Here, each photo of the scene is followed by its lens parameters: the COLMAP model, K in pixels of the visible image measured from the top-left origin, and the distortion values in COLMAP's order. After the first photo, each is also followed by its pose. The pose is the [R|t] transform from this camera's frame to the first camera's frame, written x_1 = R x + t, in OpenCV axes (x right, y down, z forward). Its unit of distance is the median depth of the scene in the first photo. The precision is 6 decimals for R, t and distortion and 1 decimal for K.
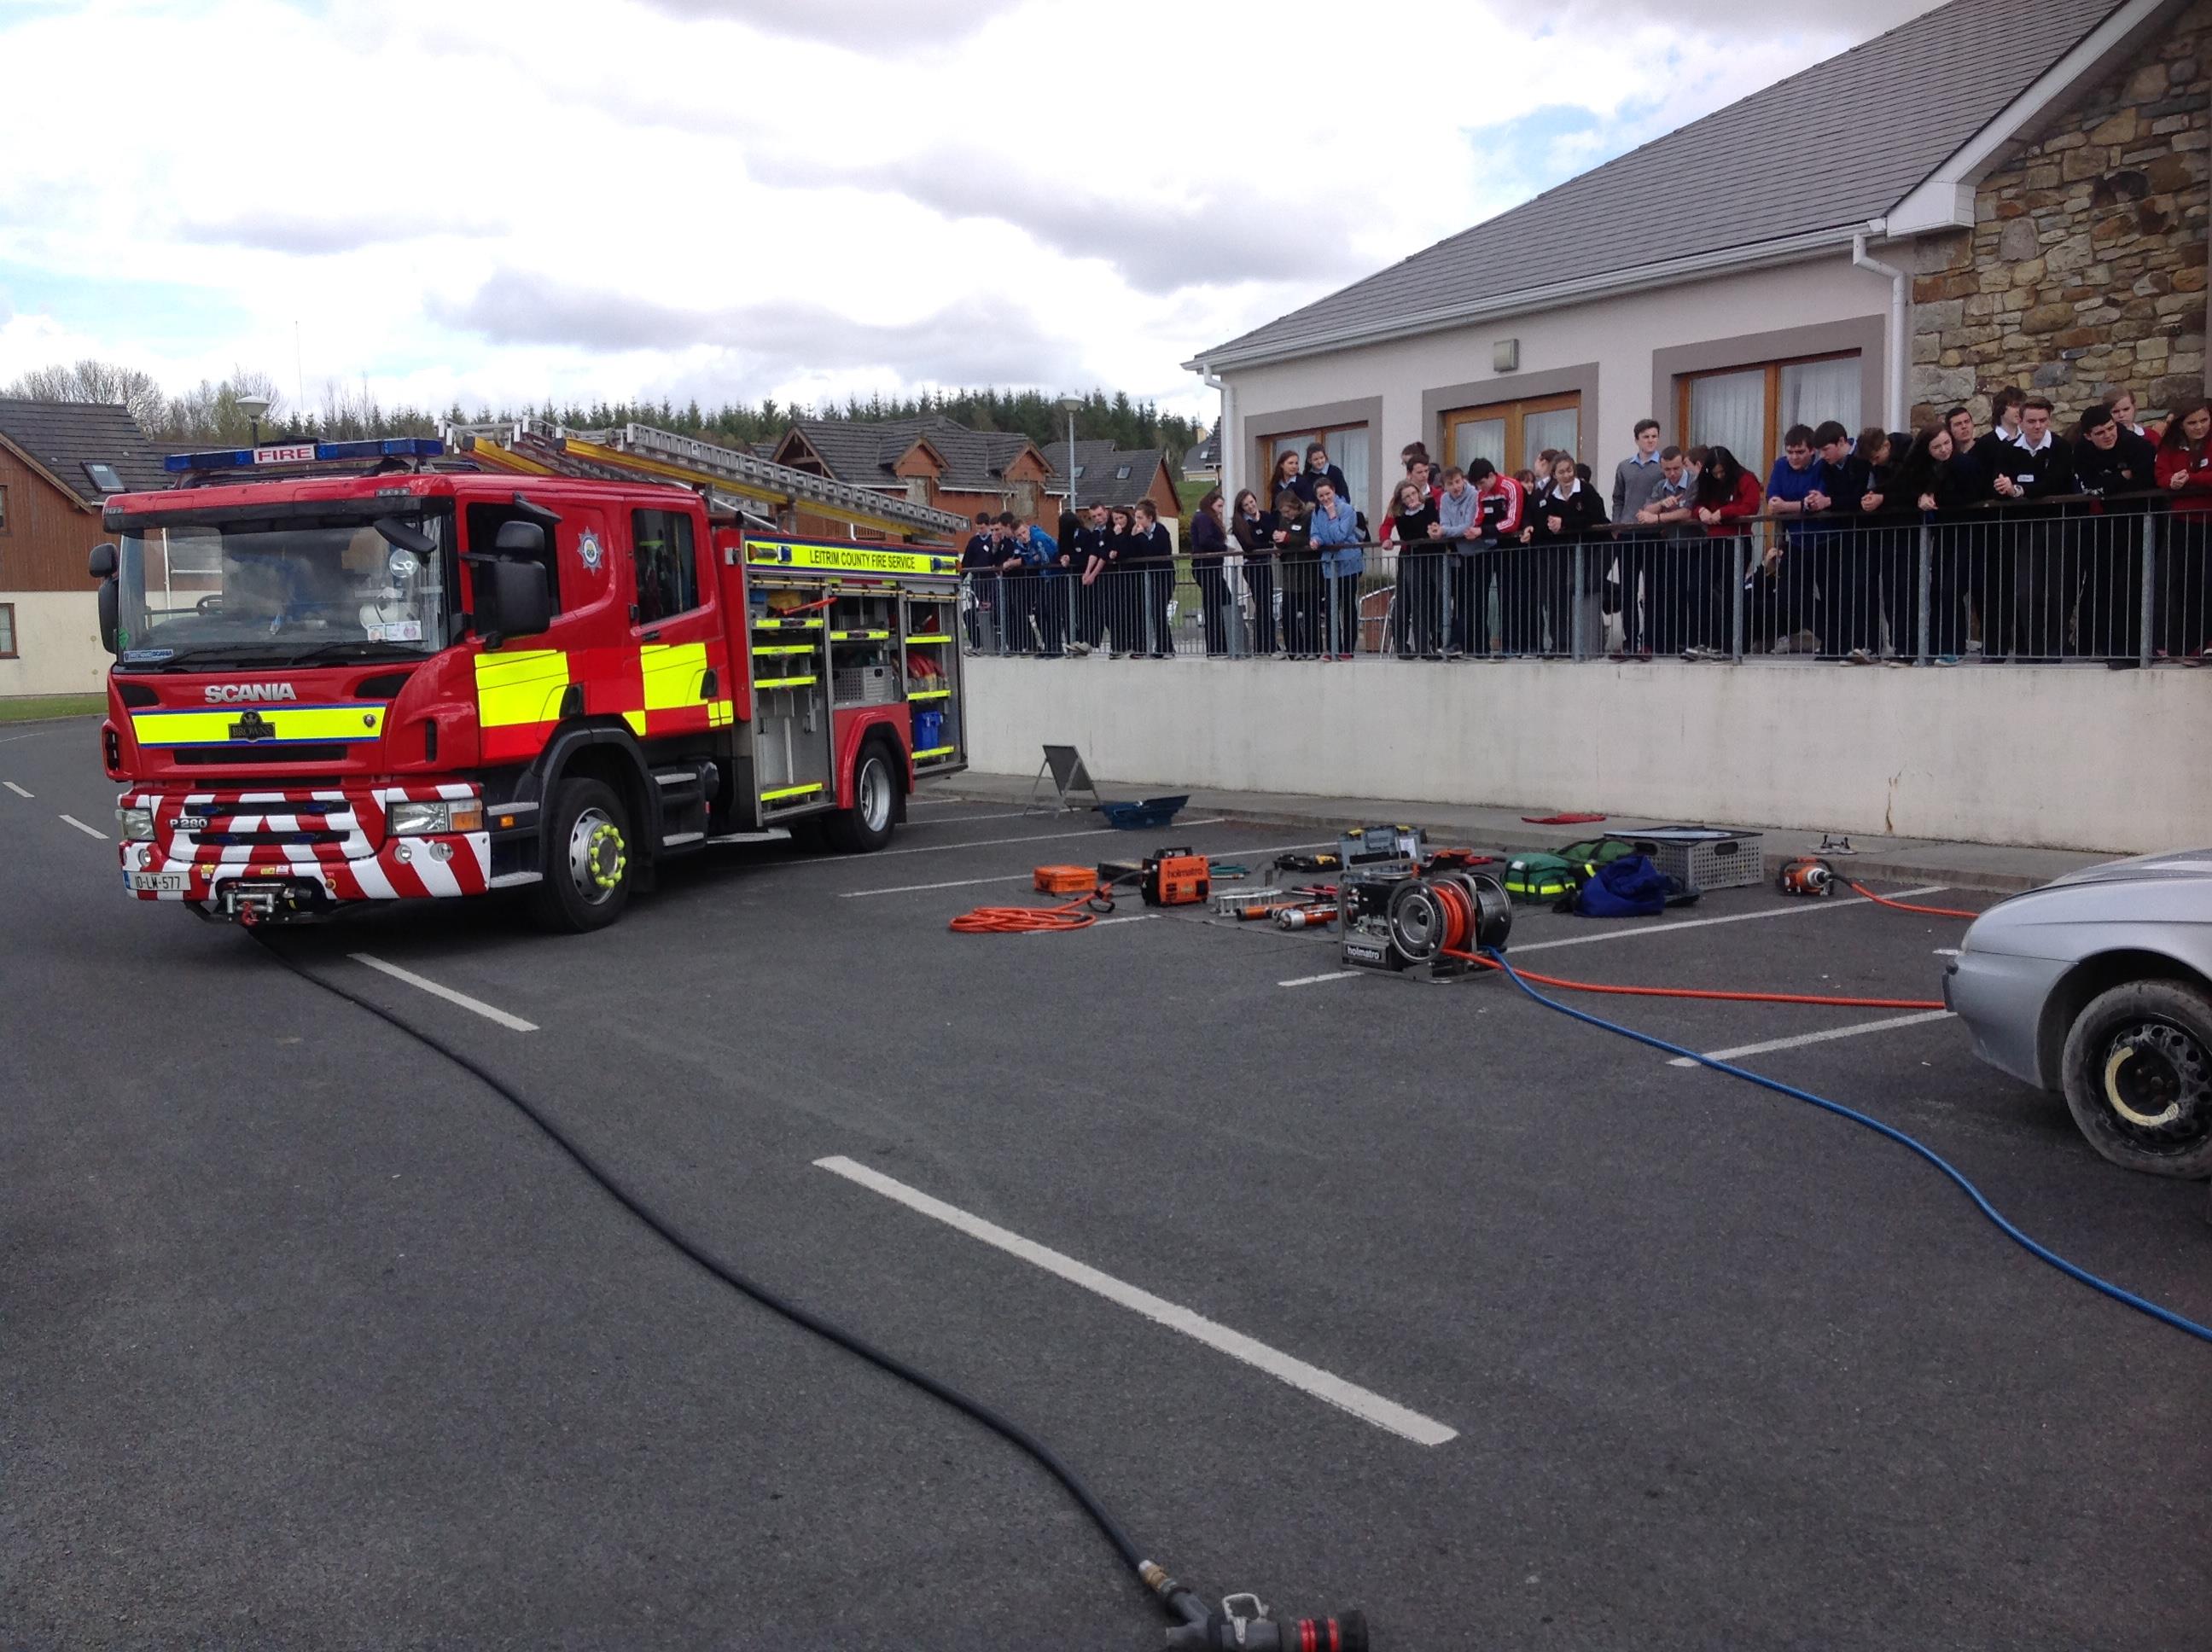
lens RADIAL K [[2099.6, 0, 1156.2], [0, 2099.6, 819.9], [0, 0, 1]] dist [0.091582, -0.164476]
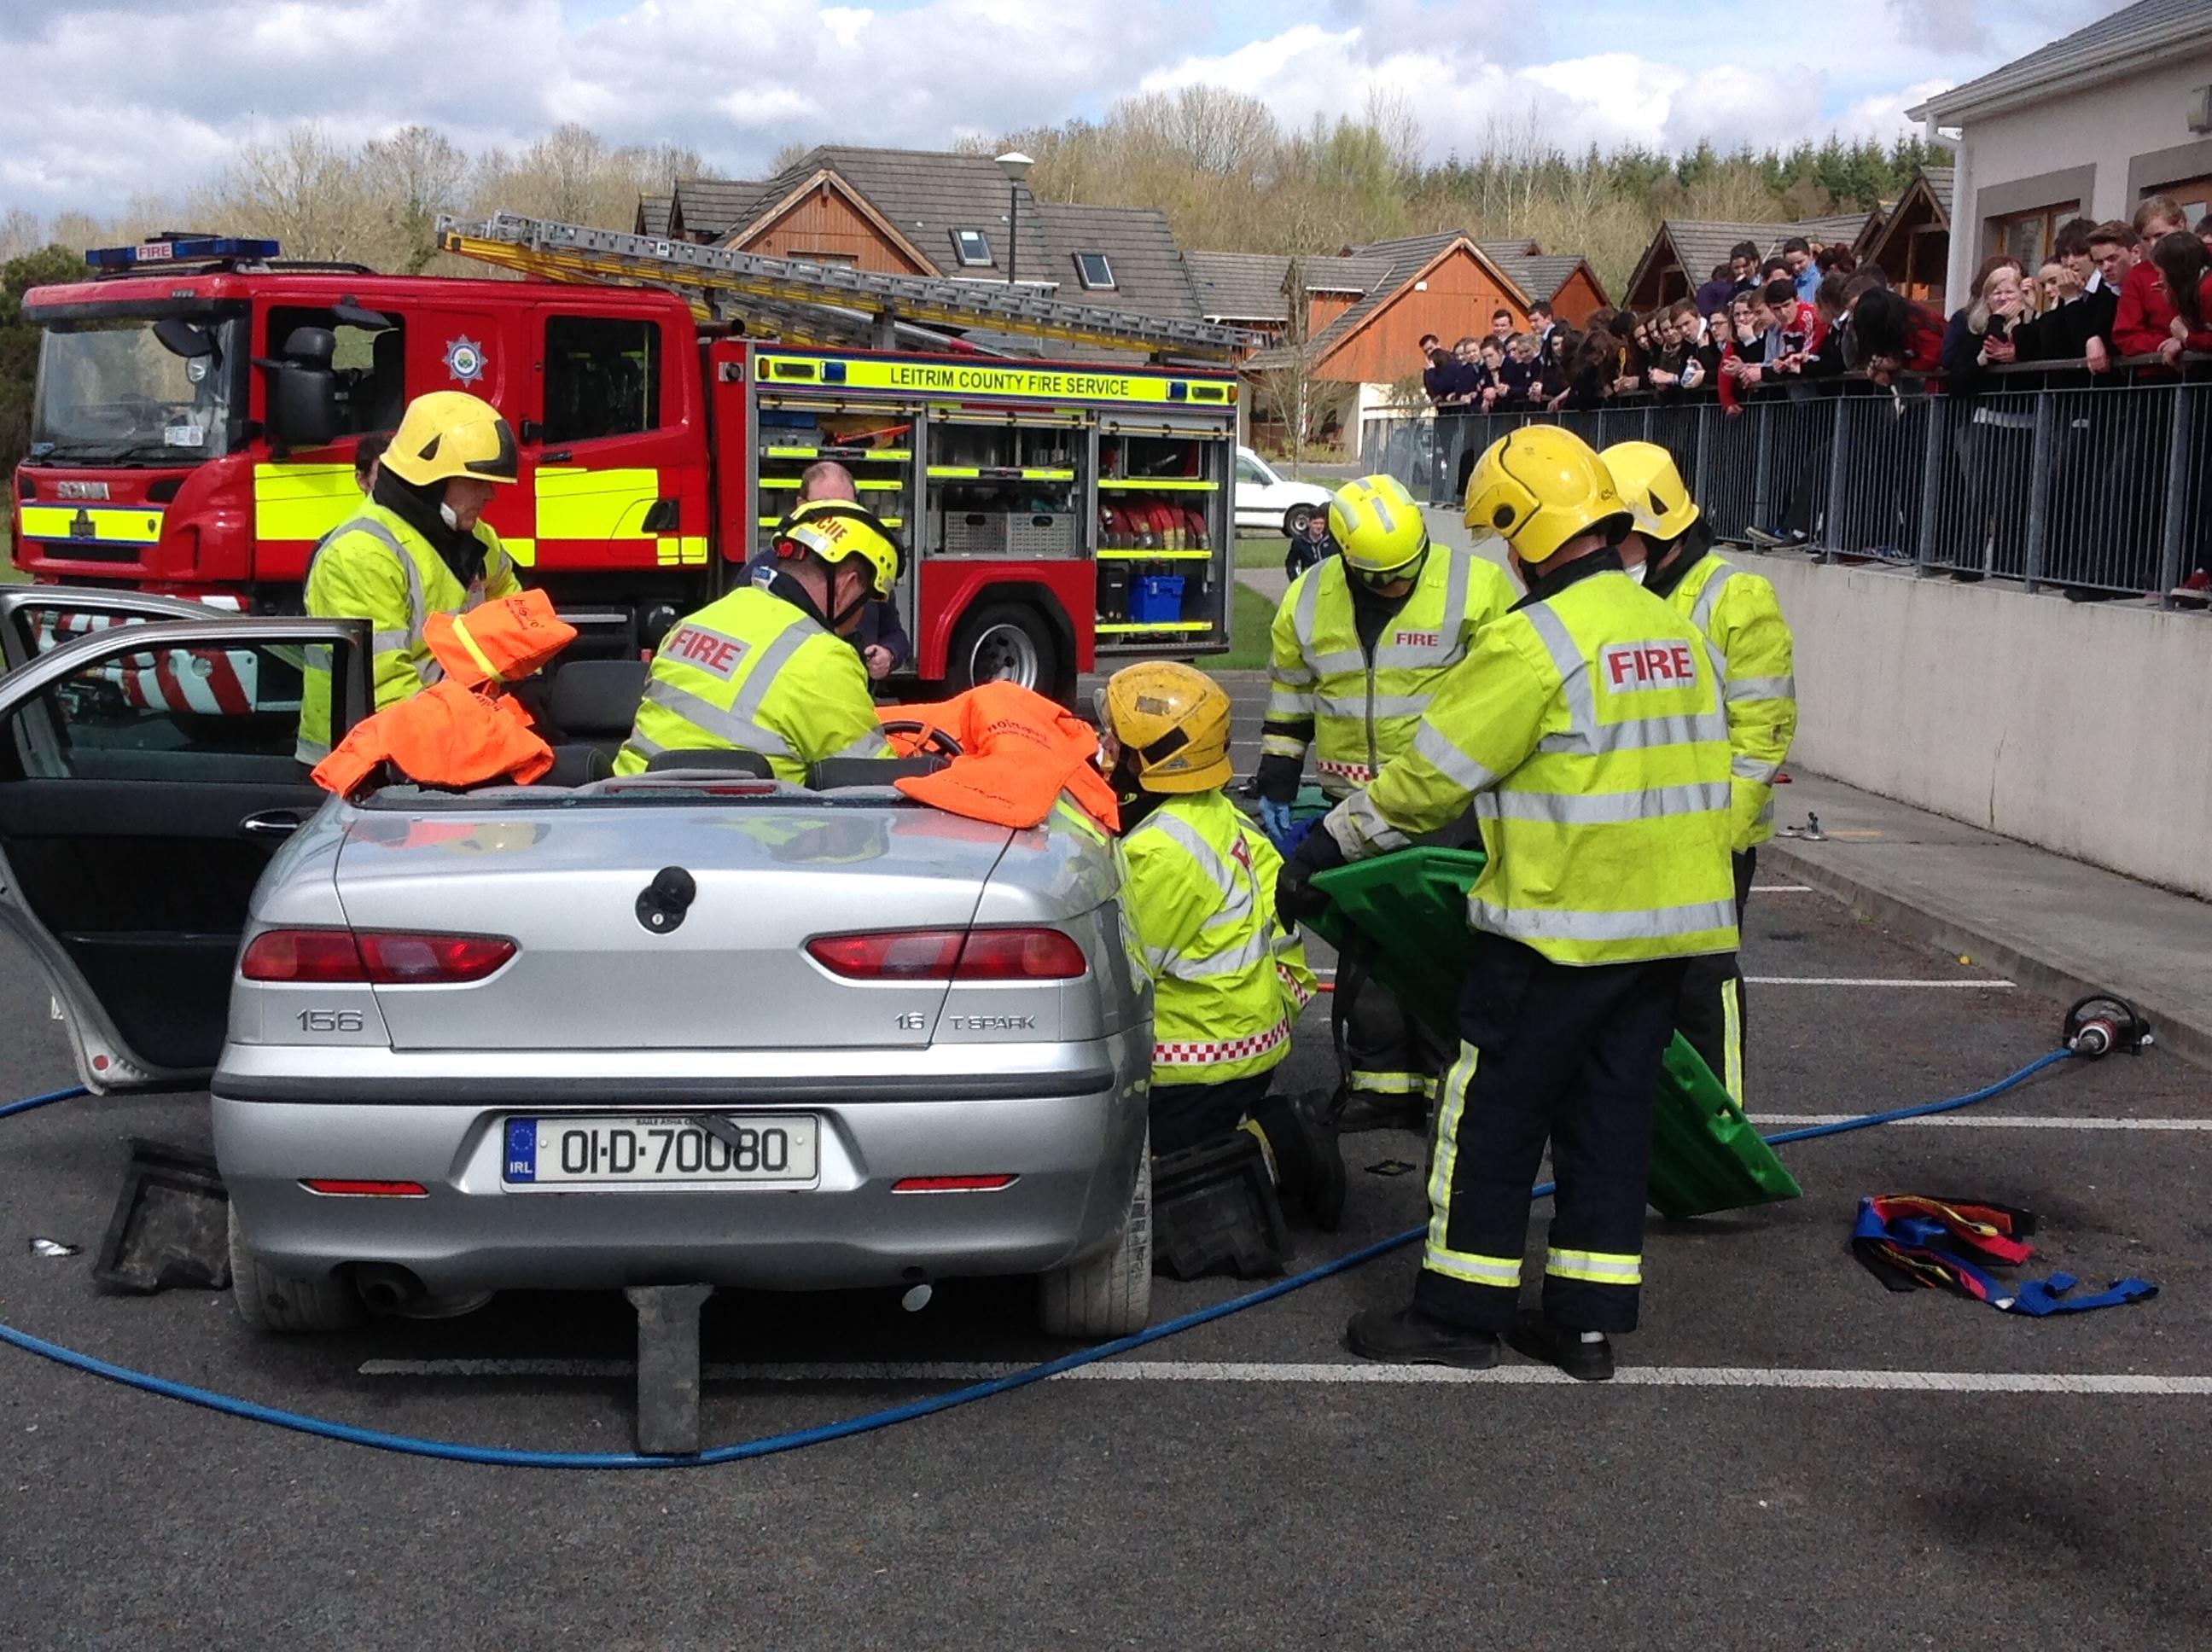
lens RADIAL K [[3126.8, 0, 1231.4], [0, 3126.8, 781.2], [0, 0, 1]] dist [0.167375, -0.342465]
pose [[0.875773, 0.097946, -0.472682, 0.527362], [-0.093503, 0.995073, 0.032953, -0.016395], [0.473581, 0.015338, 0.880617, -0.038173]]
